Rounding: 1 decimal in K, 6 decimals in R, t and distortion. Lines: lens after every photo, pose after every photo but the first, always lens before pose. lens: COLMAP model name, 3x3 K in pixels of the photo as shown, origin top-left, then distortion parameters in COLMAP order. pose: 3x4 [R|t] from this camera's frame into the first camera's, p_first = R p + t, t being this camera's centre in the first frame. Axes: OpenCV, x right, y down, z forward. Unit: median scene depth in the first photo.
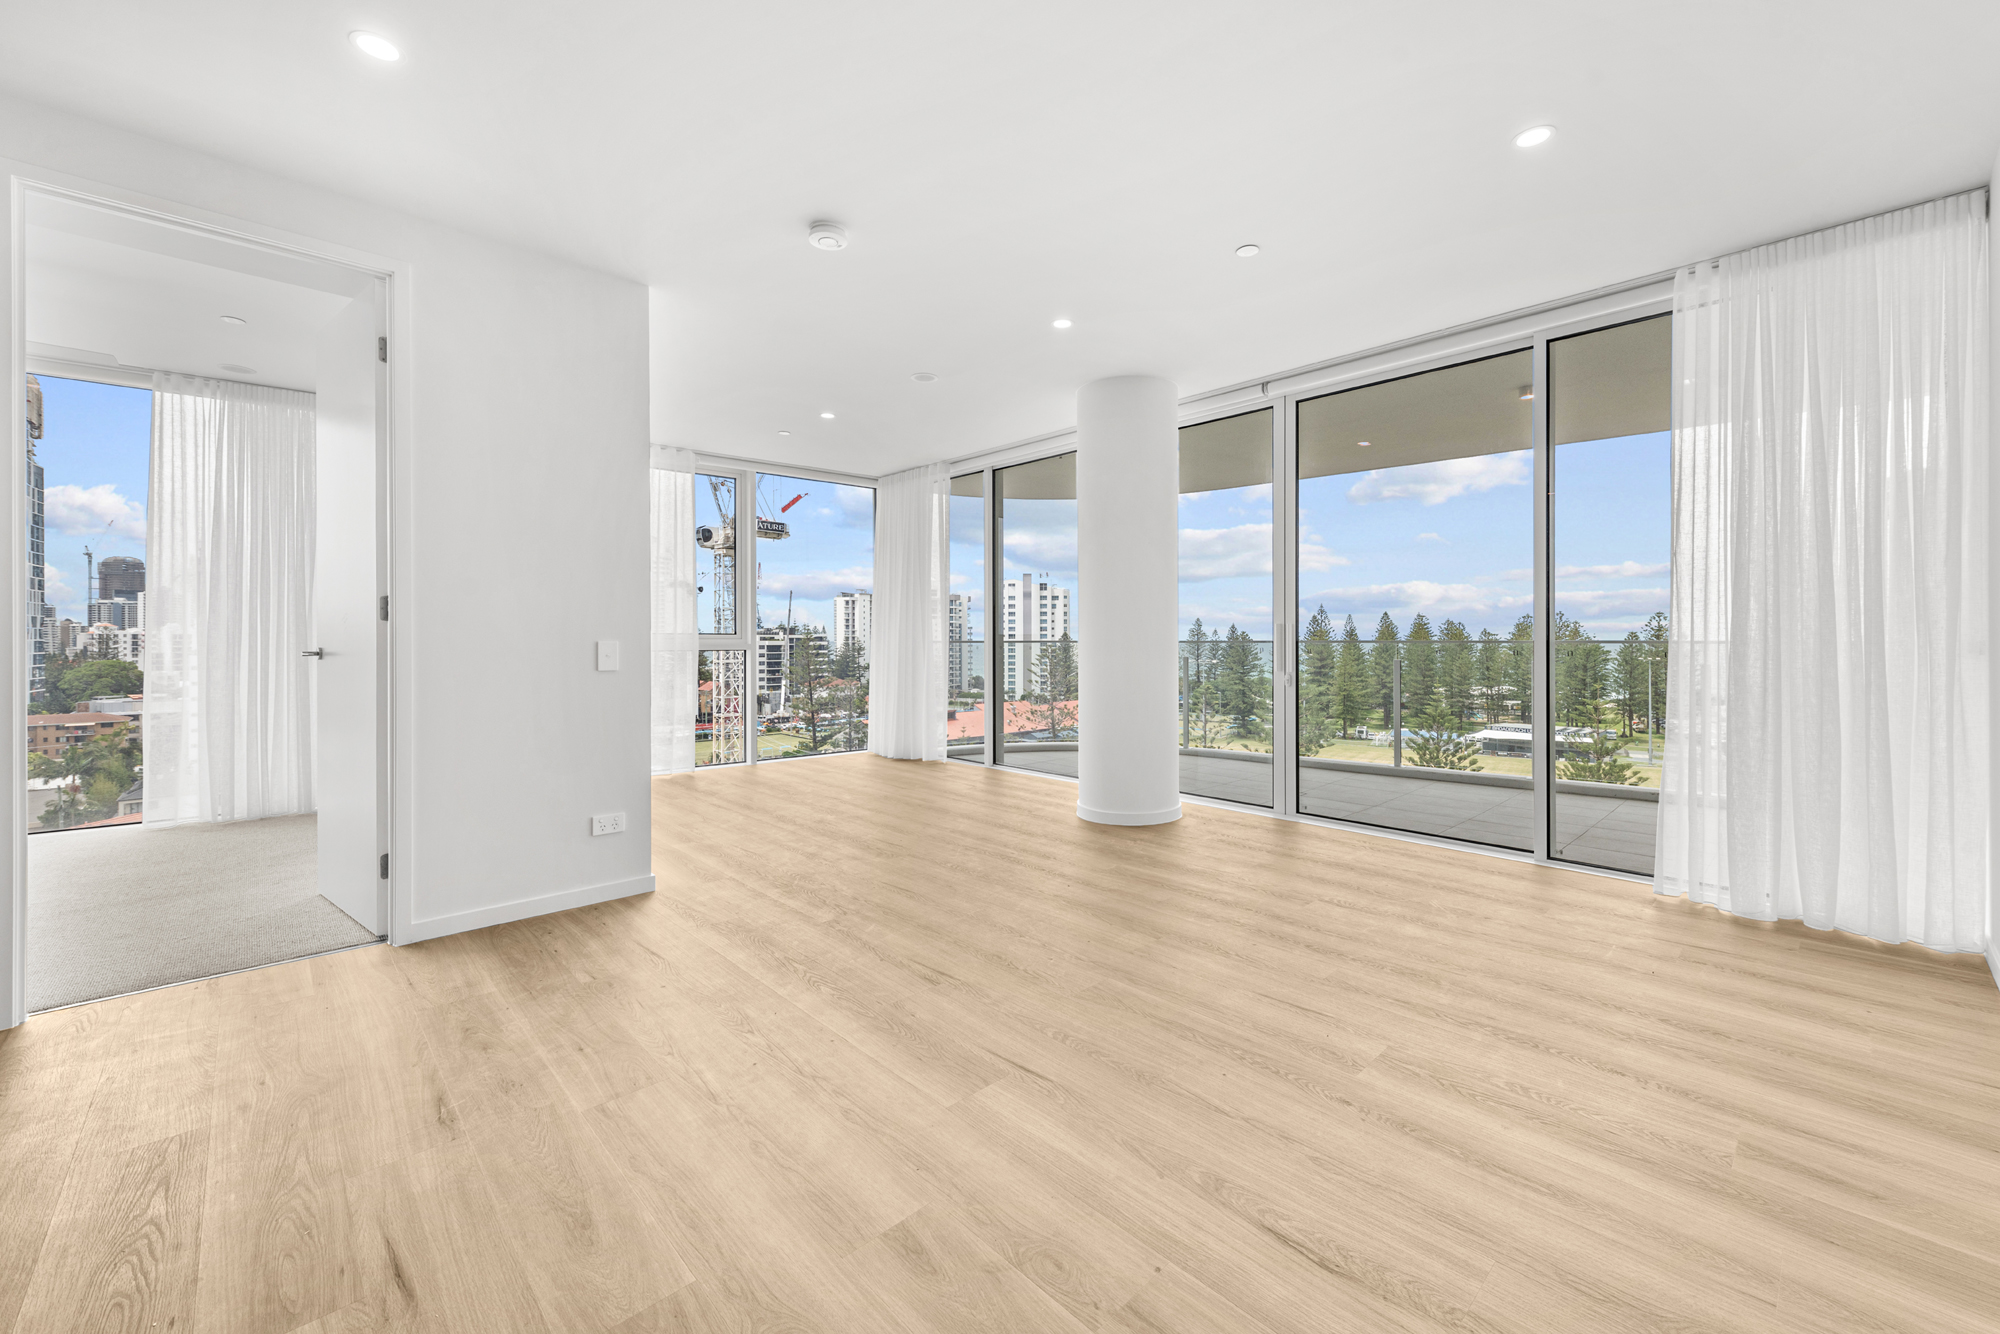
lens RADIAL K [[795.3, 0, 1016.0], [0, 795.3, 639.8], [0, 0, 1]] dist [0.009038, -0.000423]
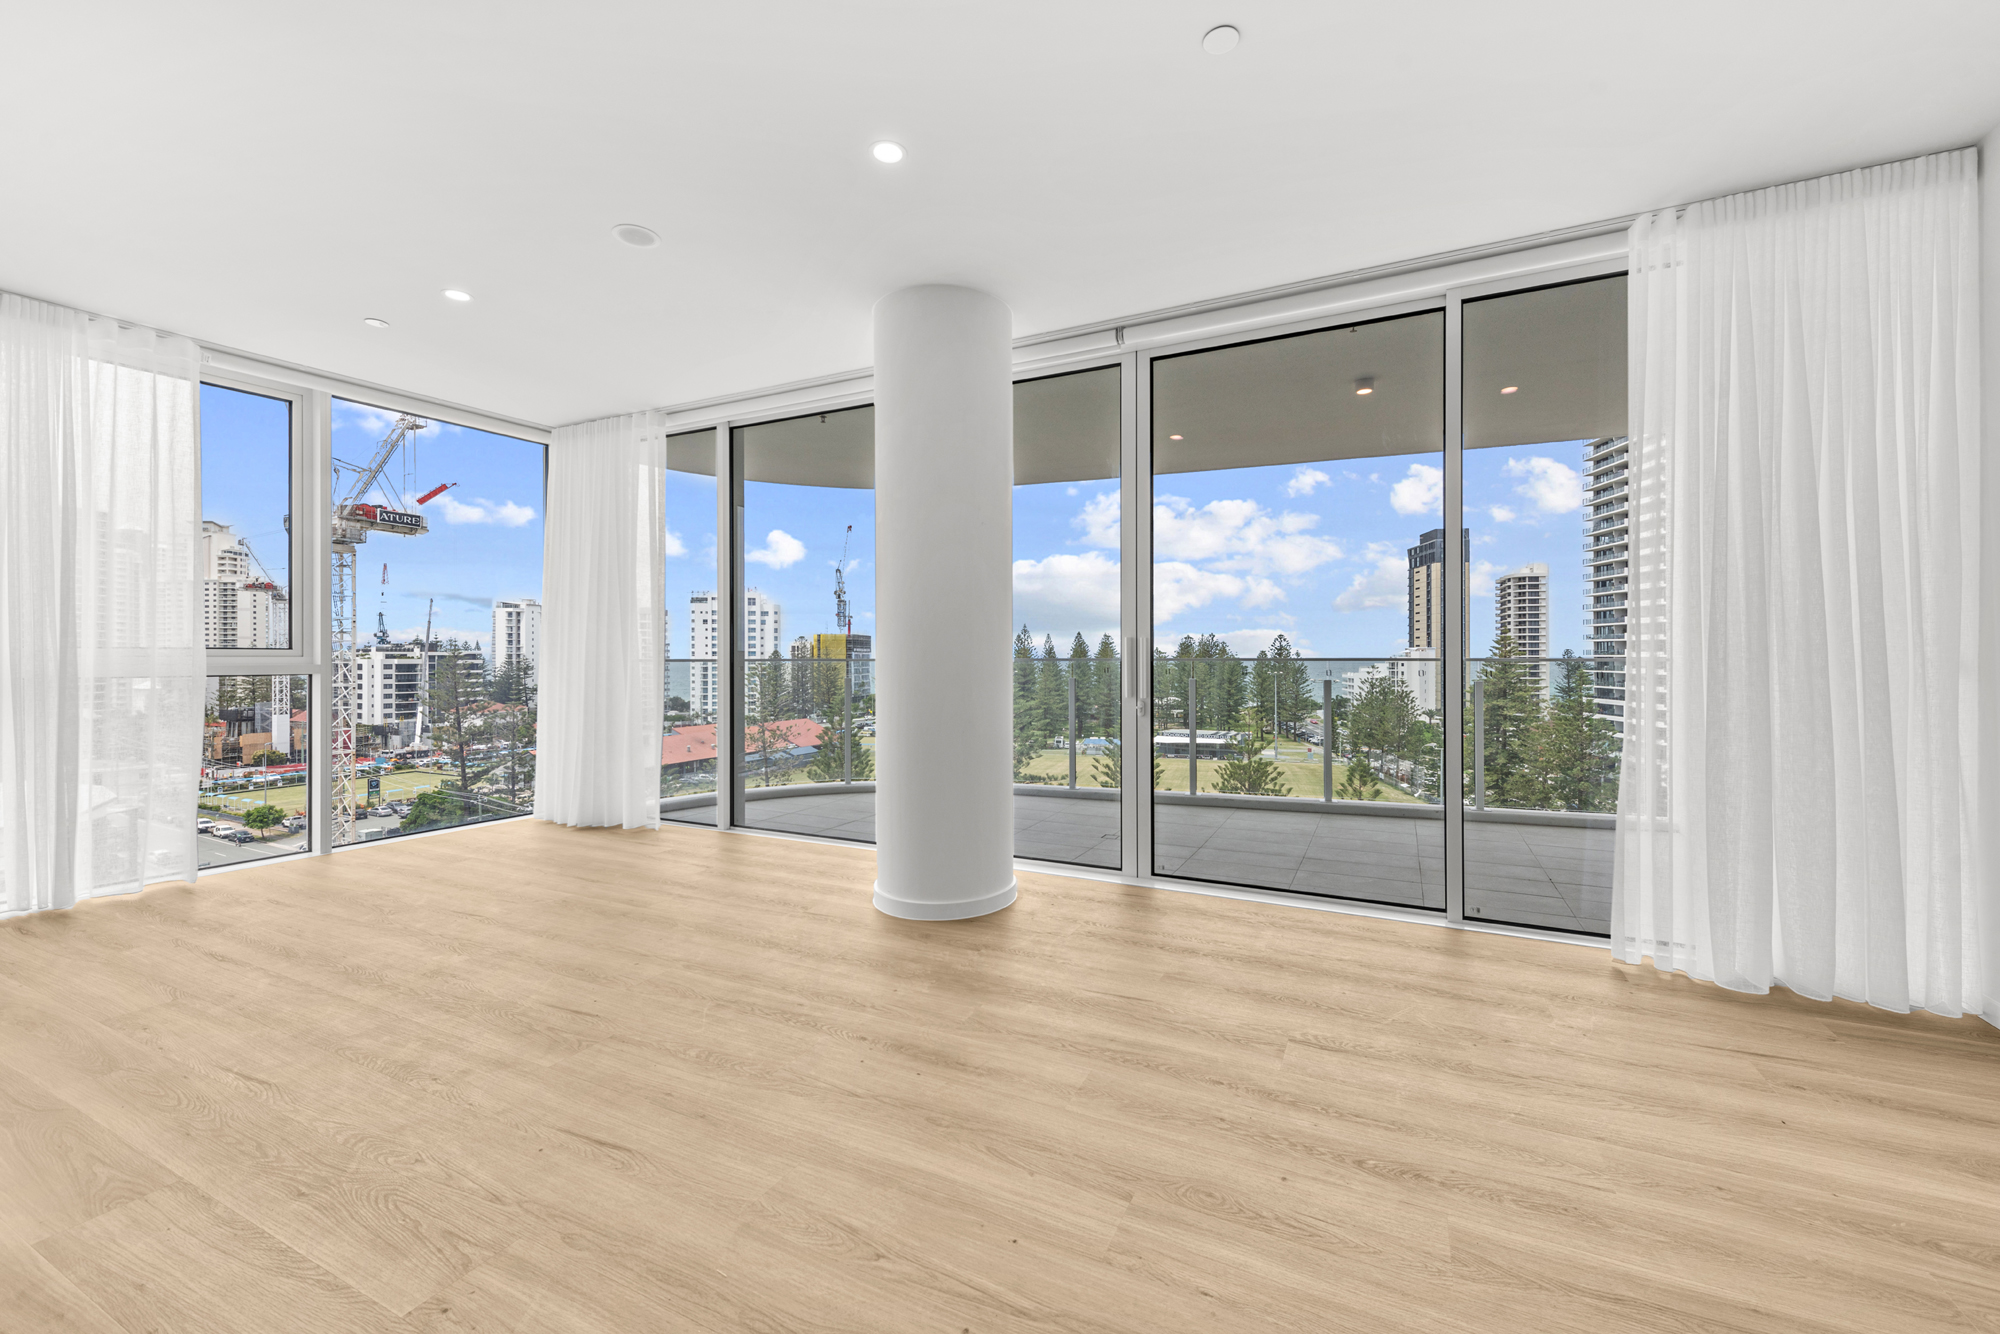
lens RADIAL K [[789.8, 0, 1015.6], [0, 789.8, 654.4], [0, 0, 1]] dist [0.016454, -0.005571]
pose [[0.936718, 0.000893, 0.350083, -0.038093], [0.000411, 0.999993, -0.003650, -0.000473], [-0.350084, 0.003563, 0.936712, 0.217868]]
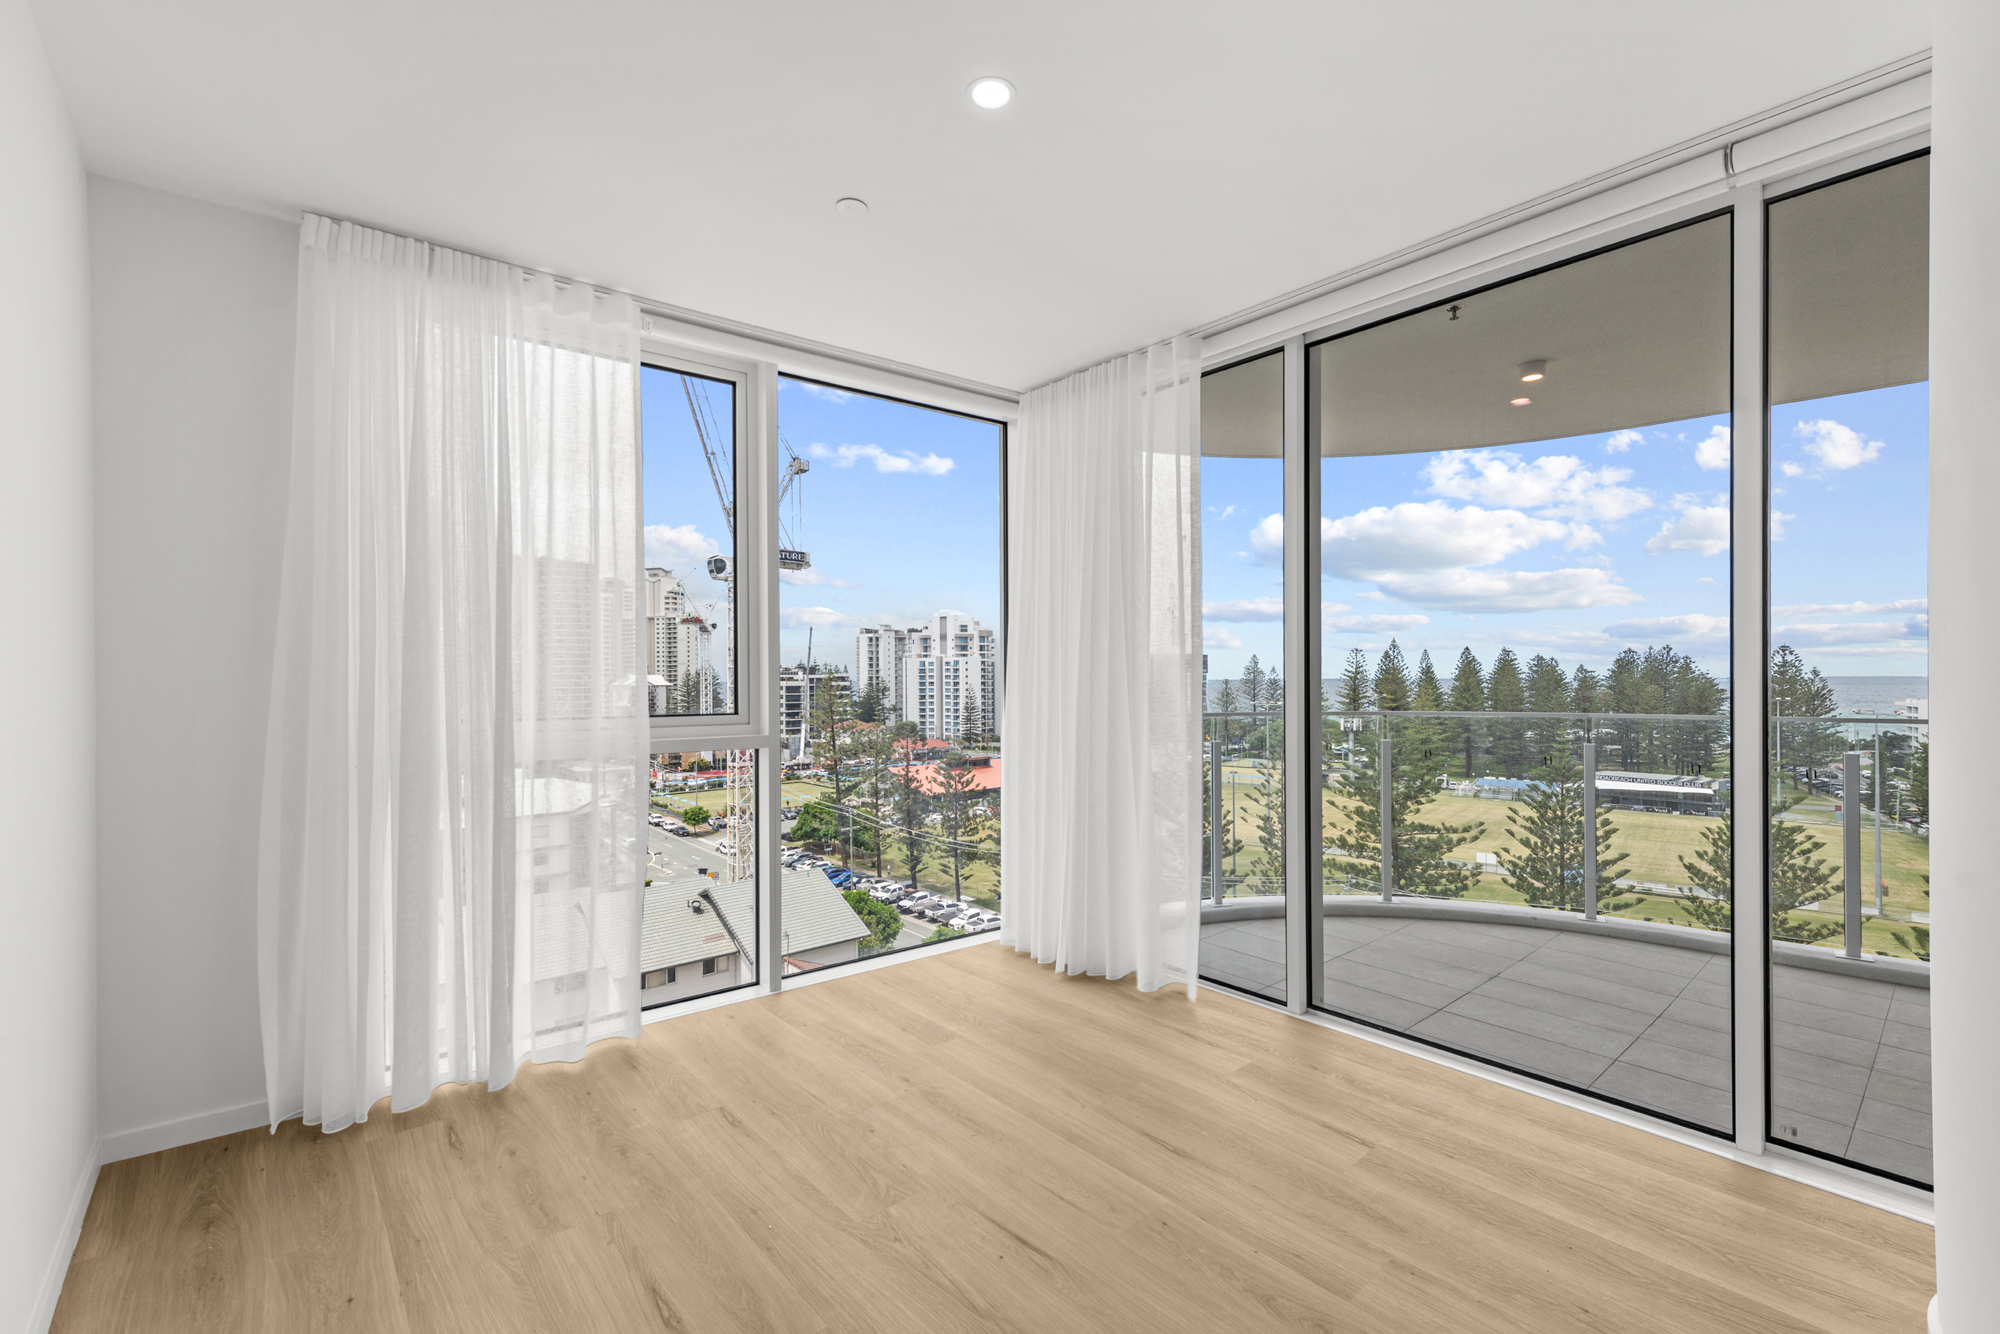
lens RADIAL K [[856.7, 0, 1022.4], [0, 856.7, 679.4], [0, 0, 1]] dist [0.016346, -0.000306]
pose [[0.999434, -0.003682, -0.033425, -0.170908], [0.003712, 0.999993, 0.000844, -0.028243], [0.033422, -0.000968, 0.999441, 0.513082]]
